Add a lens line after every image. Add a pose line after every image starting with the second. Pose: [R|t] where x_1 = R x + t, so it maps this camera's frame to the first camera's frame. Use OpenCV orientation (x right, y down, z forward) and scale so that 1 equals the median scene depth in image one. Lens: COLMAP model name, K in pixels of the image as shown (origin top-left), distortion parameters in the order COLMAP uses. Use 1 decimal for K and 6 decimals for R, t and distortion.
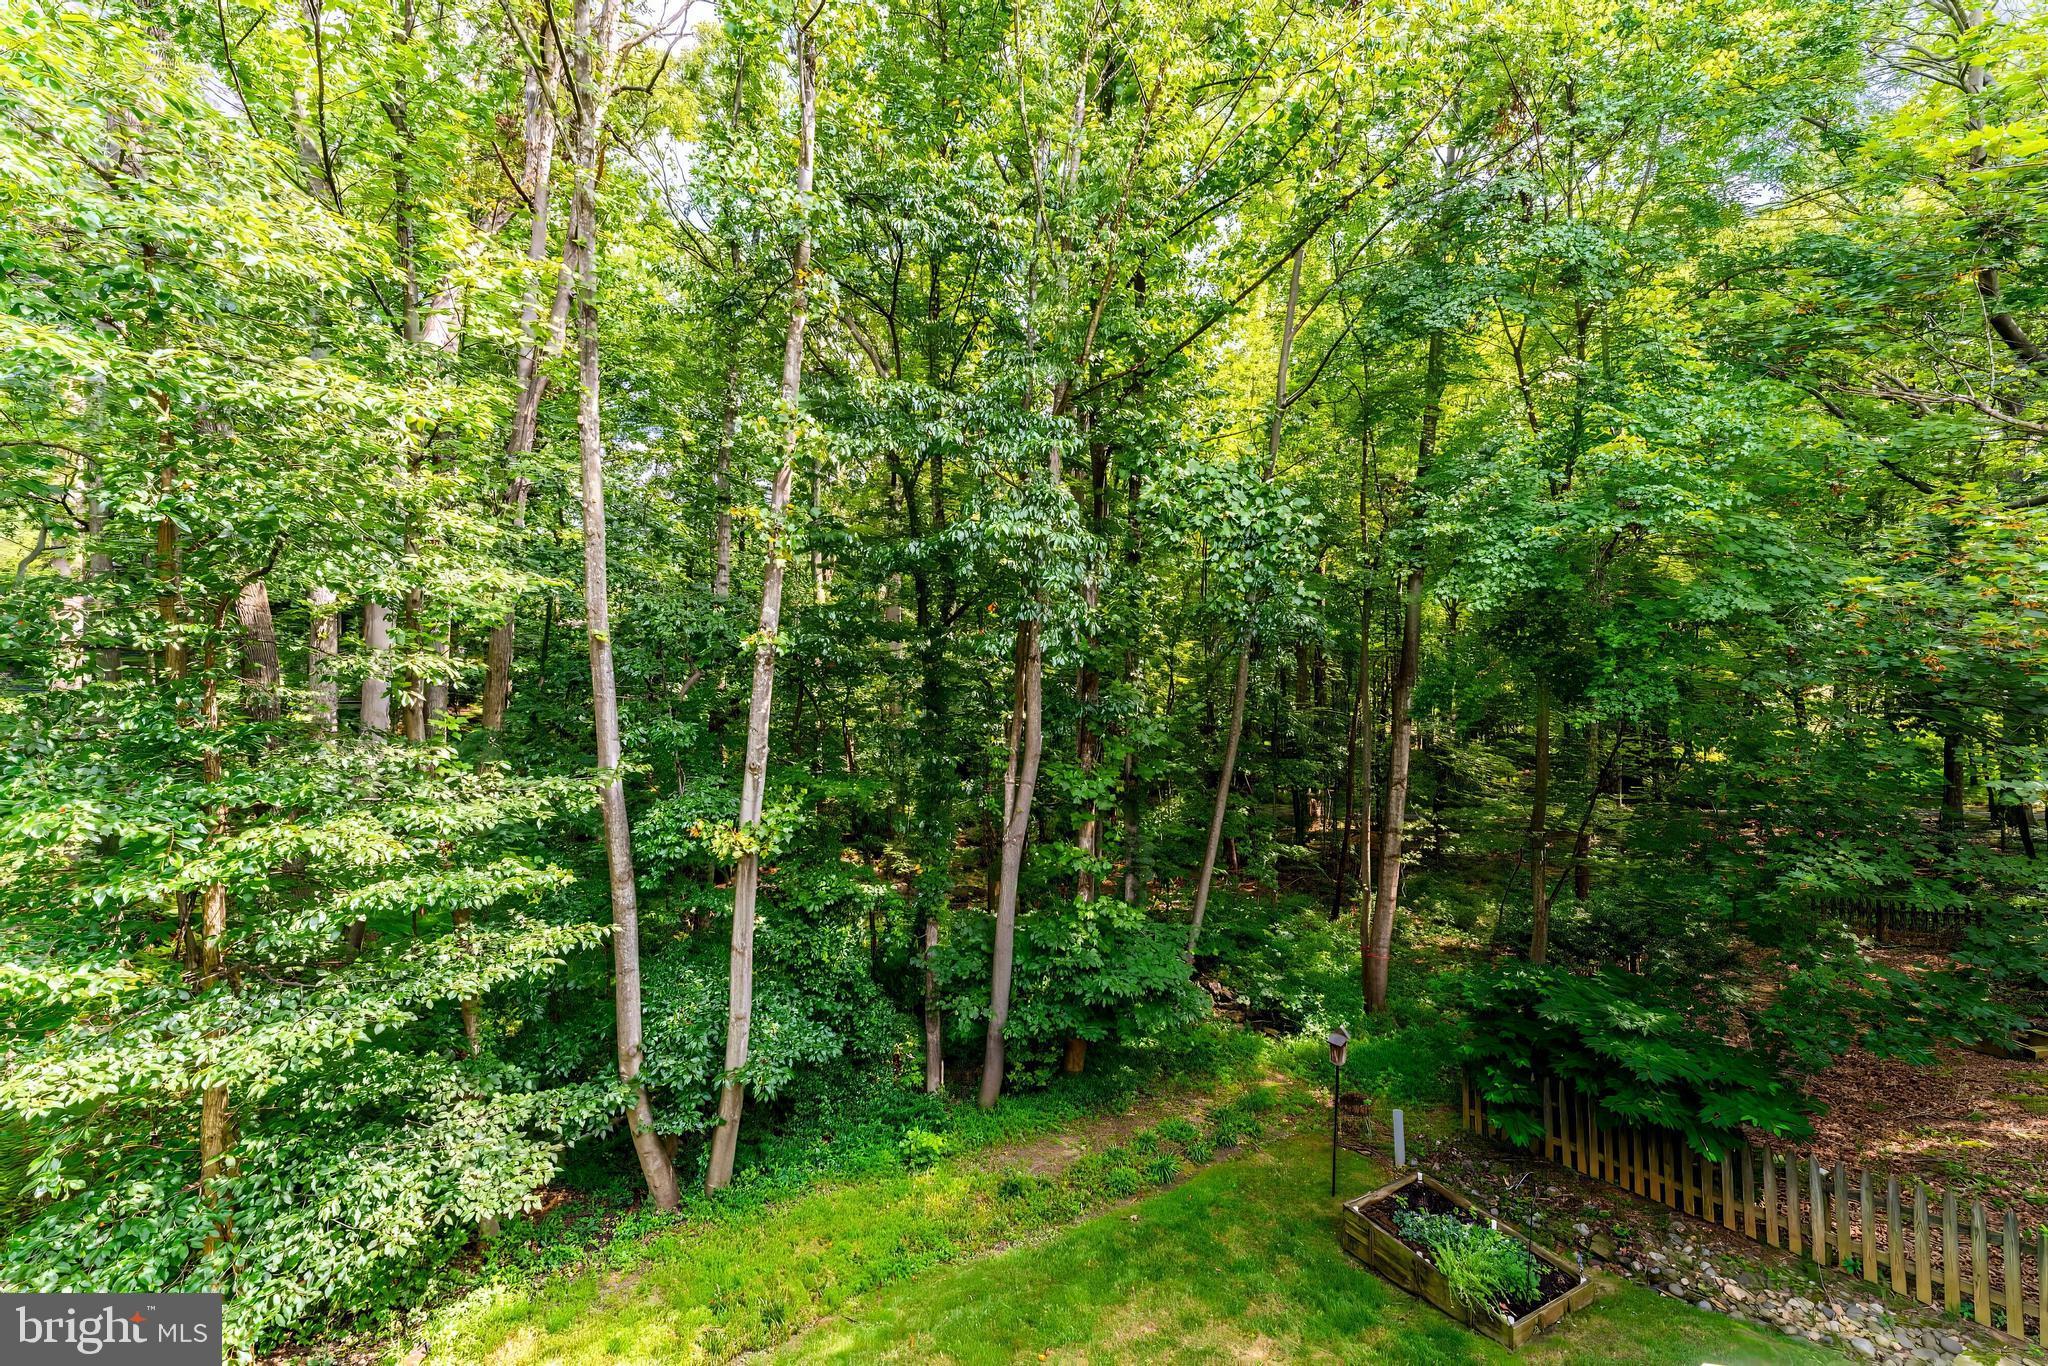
lens RADIAL K [[841.7, 0, 1032.7], [0, 841.7, 674.9], [0, 0, 1]] dist [0.002932, -0.000254]
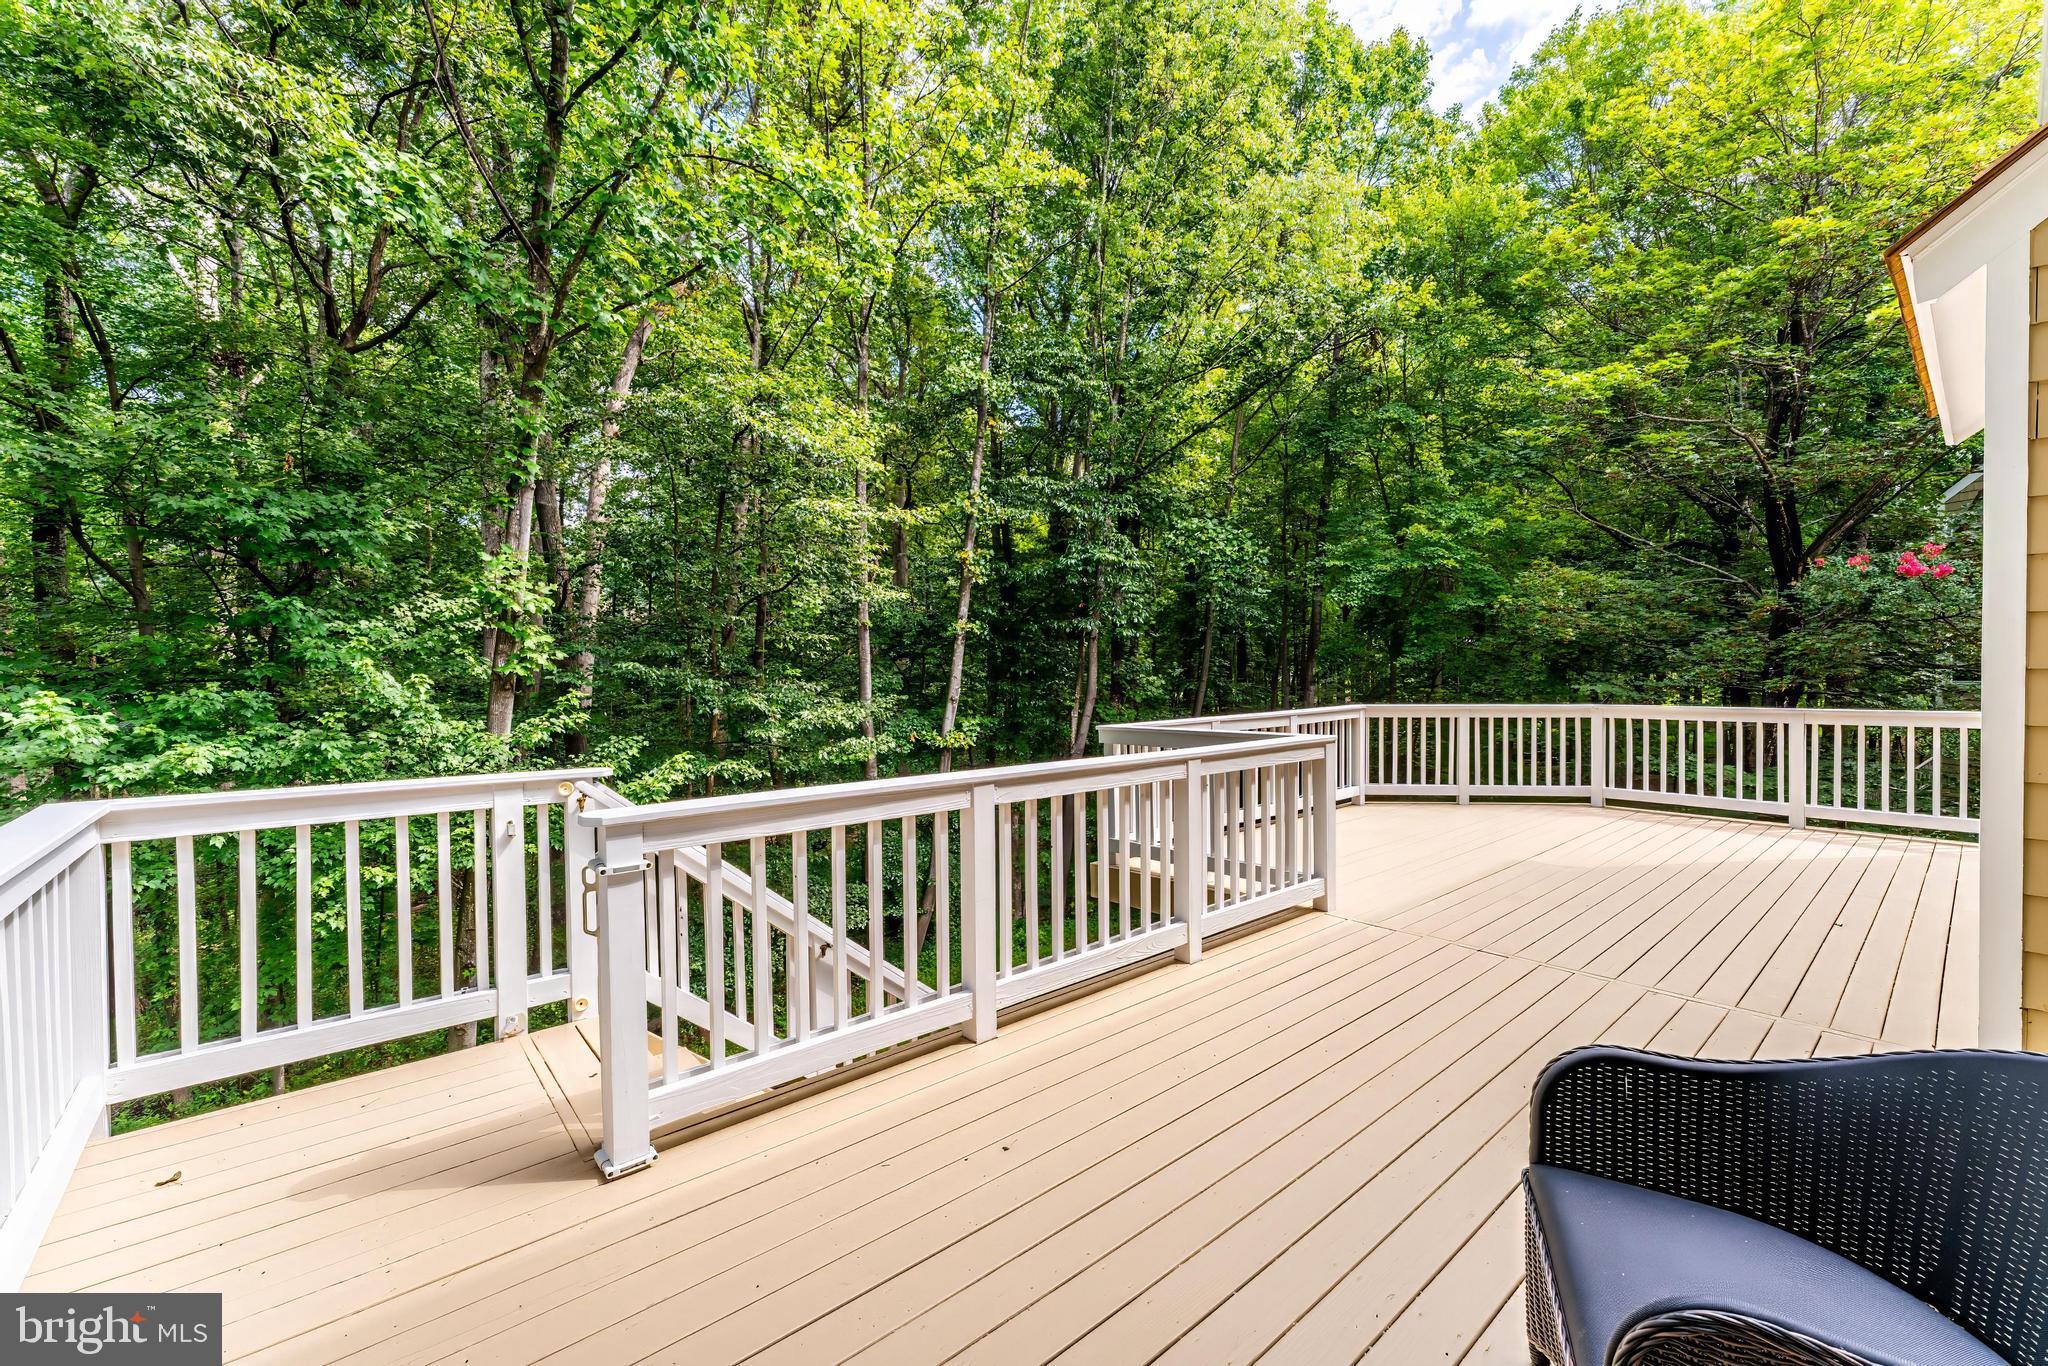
lens RADIAL K [[841.7, 0, 1038.5], [0, 841.7, 680.5], [0, 0, 1]] dist [0.002932, -0.000254]
pose [[0.994347, -0.016458, 0.104900, -0.344008], [0.014453, 0.999699, 0.019846, 0.038789], [-0.105195, -0.018218, 0.994285, -0.736736]]
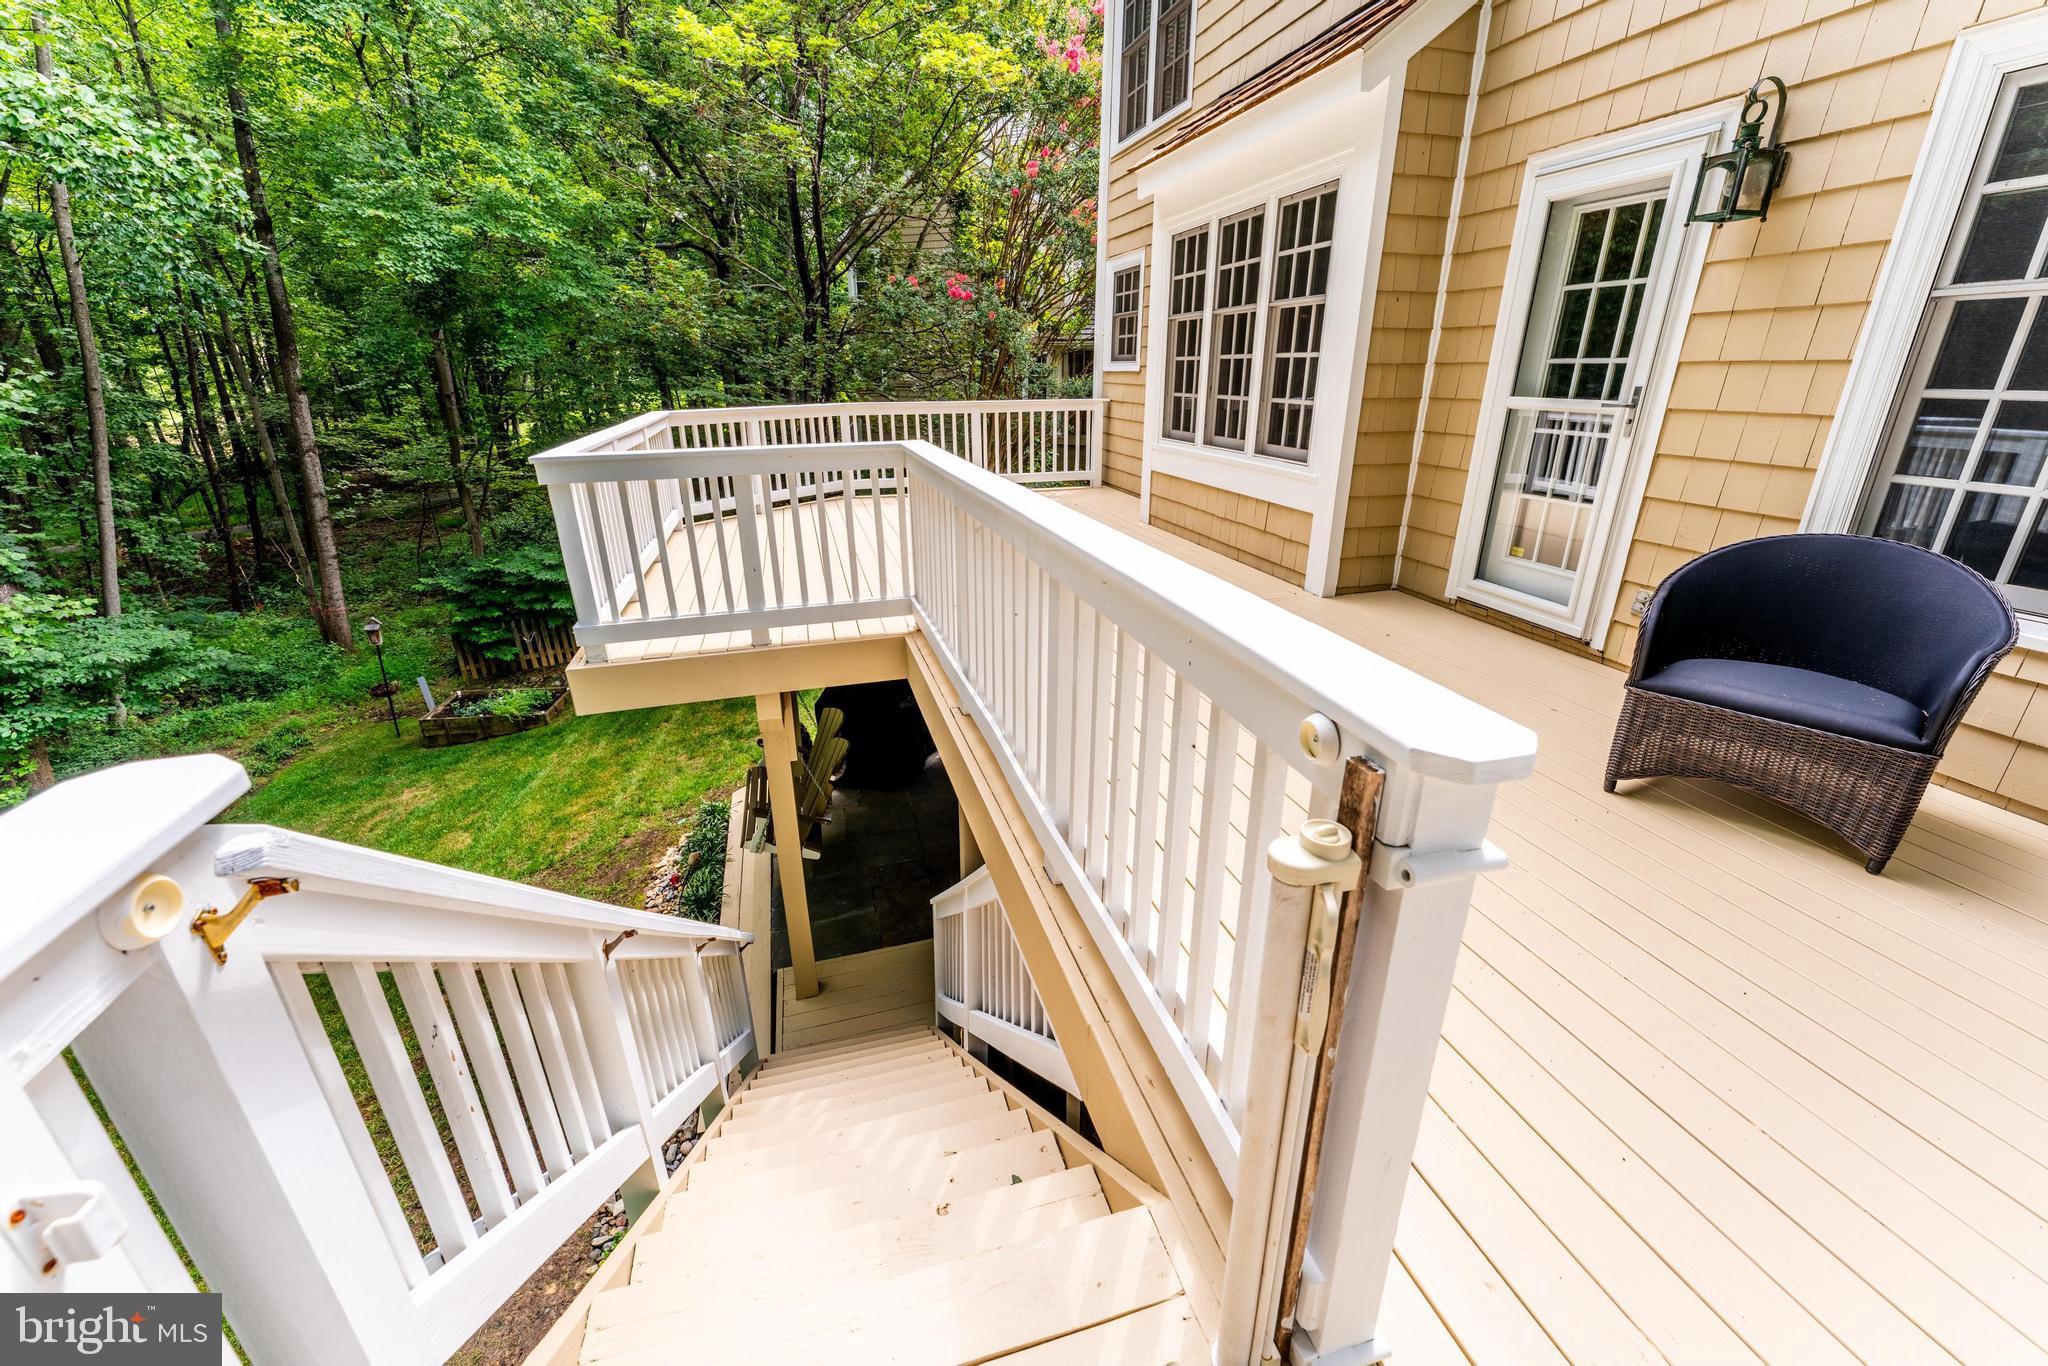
lens RADIAL K [[841.7, 0, 1015.9], [0, 841.7, 697.9], [0, 0, 1]] dist [0.002932, -0.000254]
pose [[0.356422, -0.341148, 0.869817, -0.523673], [0.000962, 0.931091, 0.364785, 0.050425], [-0.934325, -0.129180, 0.332189, -0.458341]]
